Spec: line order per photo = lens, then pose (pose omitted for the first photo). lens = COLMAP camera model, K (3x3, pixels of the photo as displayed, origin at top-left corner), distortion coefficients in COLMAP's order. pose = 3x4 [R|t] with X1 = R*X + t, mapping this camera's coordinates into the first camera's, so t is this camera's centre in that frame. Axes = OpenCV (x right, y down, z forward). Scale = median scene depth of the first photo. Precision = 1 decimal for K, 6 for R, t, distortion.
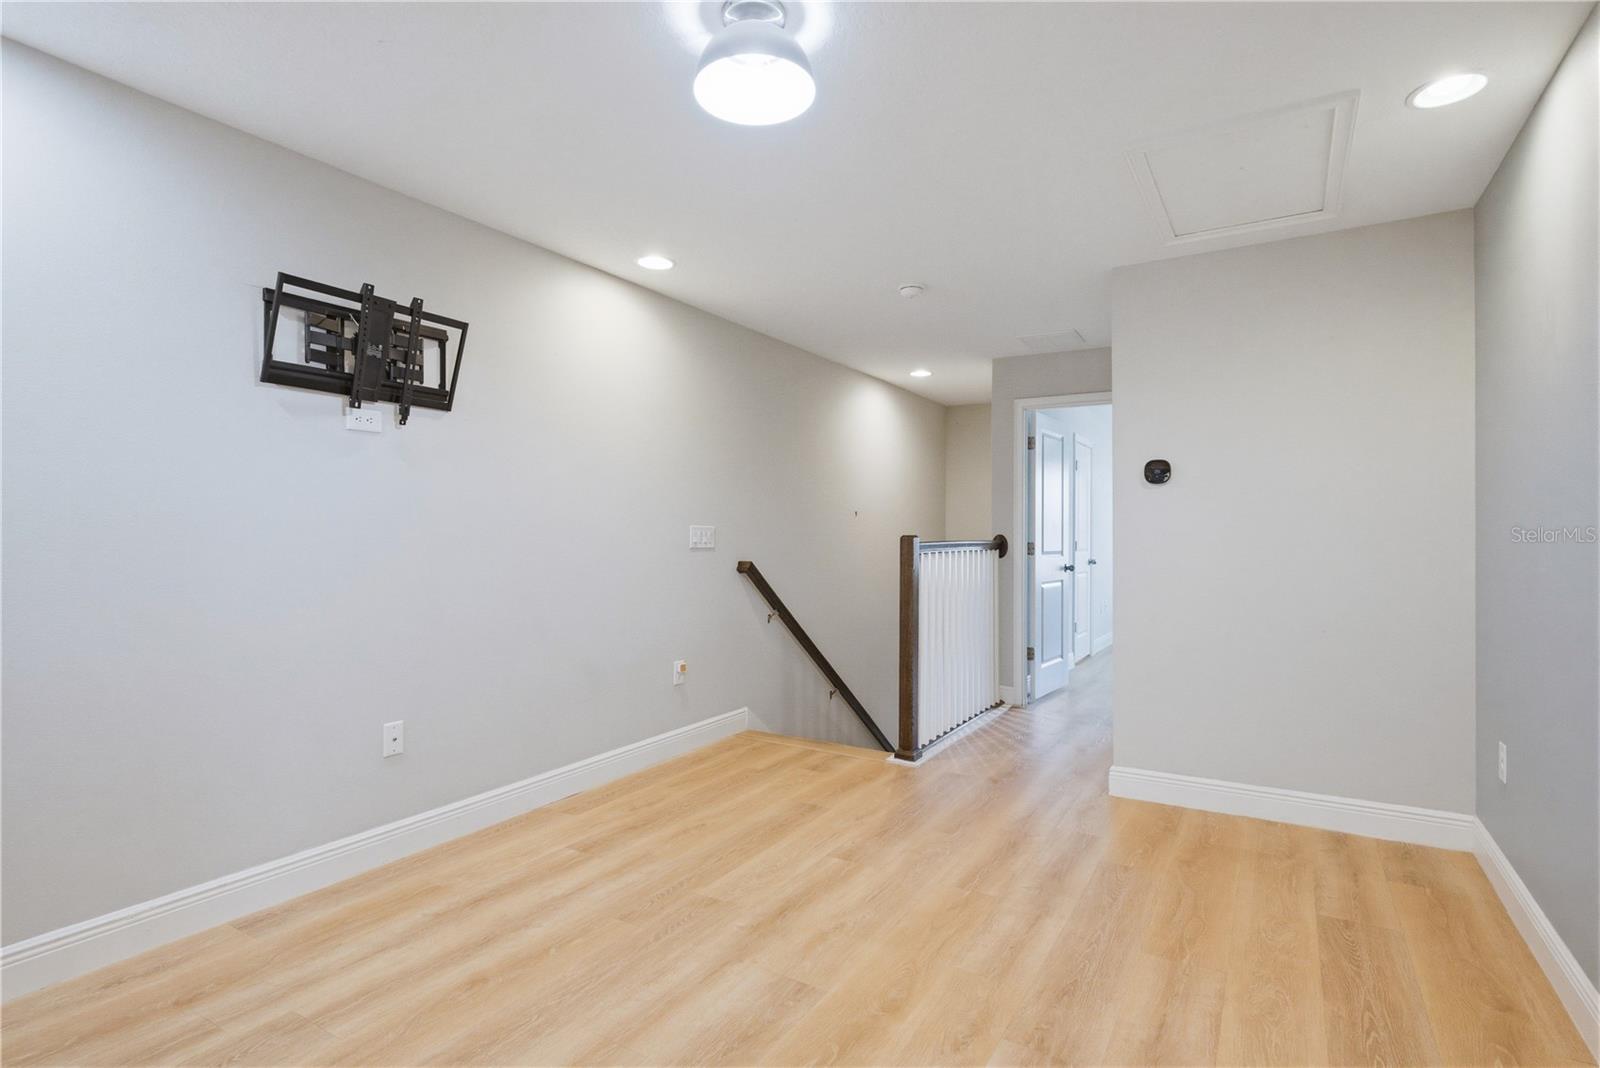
lens RADIAL K [[796.5, 0, 801.1], [0, 796.5, 540.1], [0, 0, 1]] dist [0.000508, -0.000939]
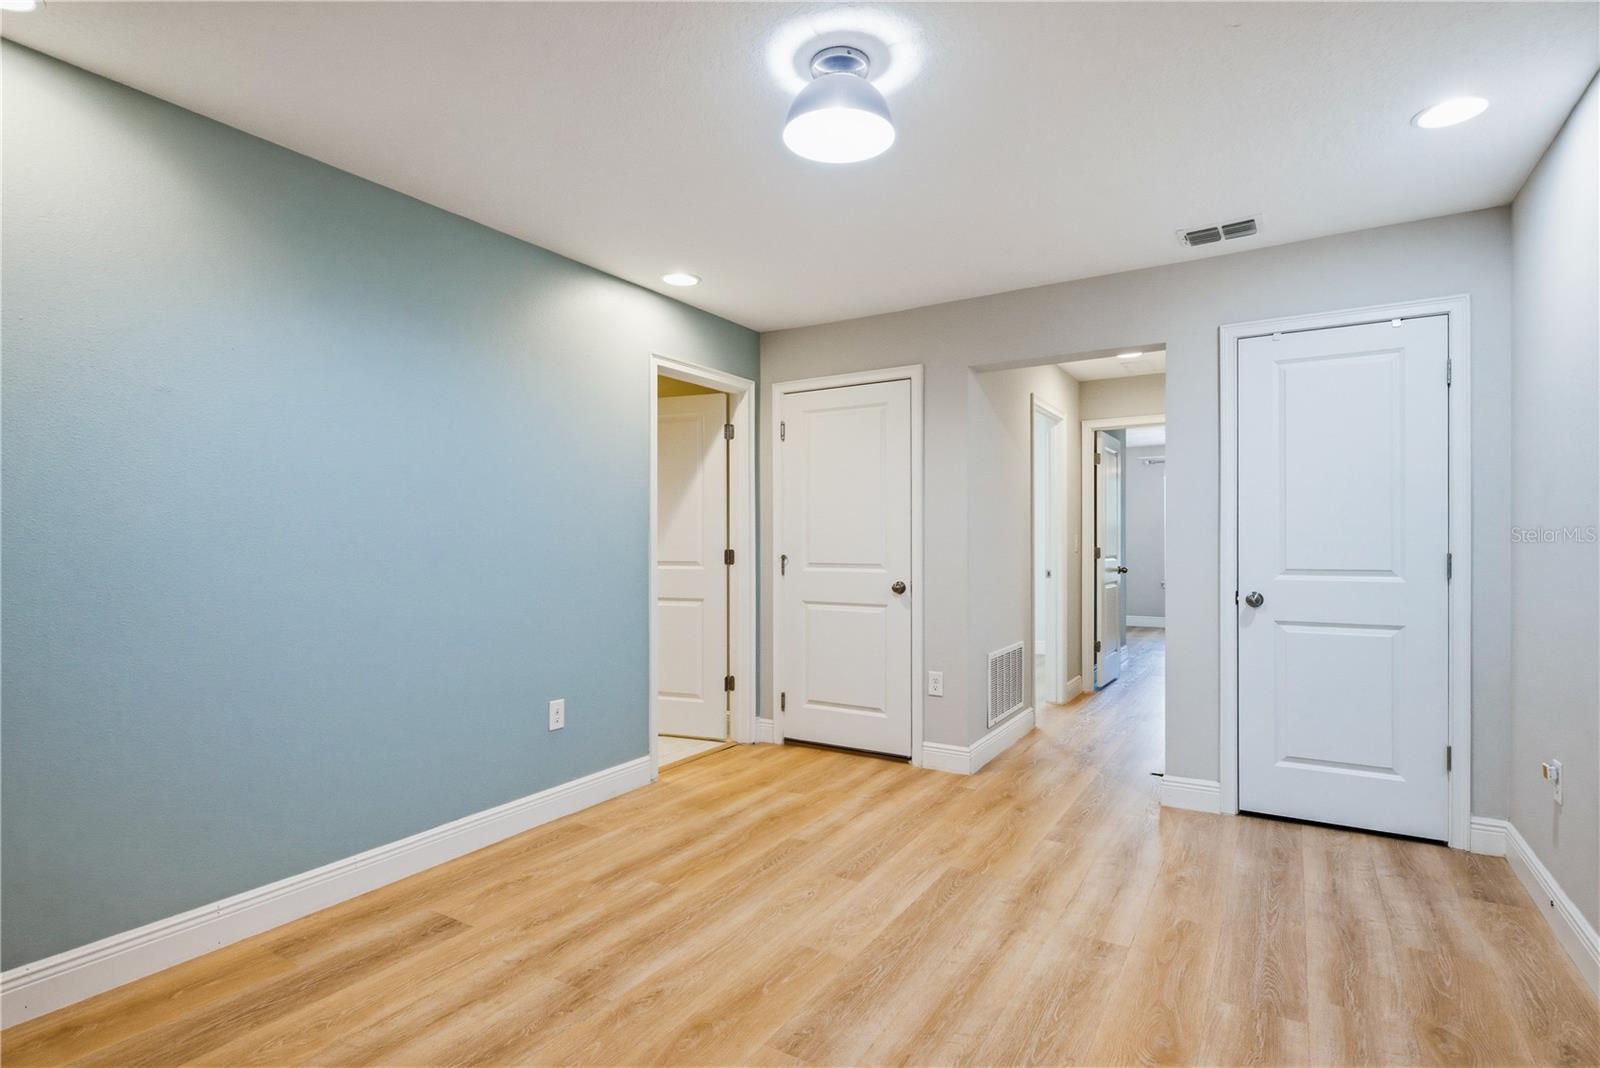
lens RADIAL K [[796.5, 0, 801.1], [0, 796.5, 540.1], [0, 0, 1]] dist [0.000508, -0.000939]
pose [[-0.999965, -0.003697, 0.007562, -0.010618], [-0.003633, 0.999957, 0.008549, -0.015356], [-0.007593, 0.008522, -0.999935, 1.266989]]
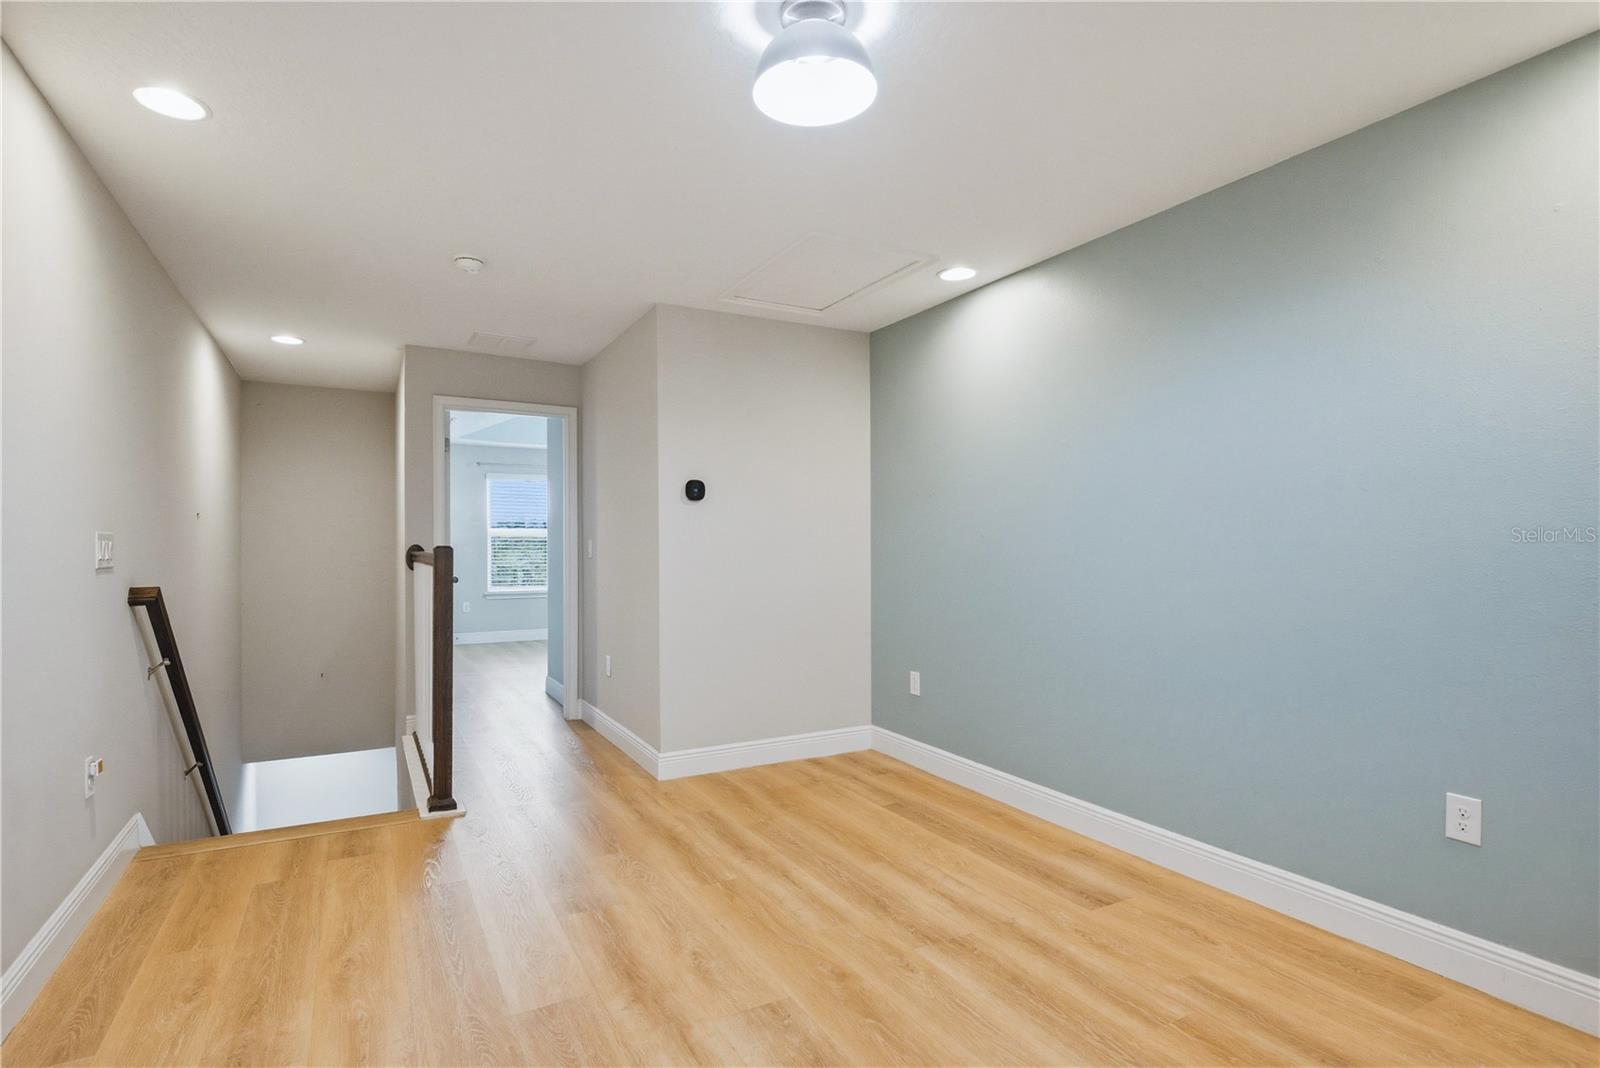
lens RADIAL K [[810.6, 0, 799.0], [0, 810.6, 549.3], [0, 0, 1]] dist [-0.000358, -0.001102]
pose [[0.499251, -0.008637, 0.866414, -0.562833], [0.008366, 0.999952, 0.005148, -0.005197], [-0.866417, 0.004679, 0.499299, 0.313614]]
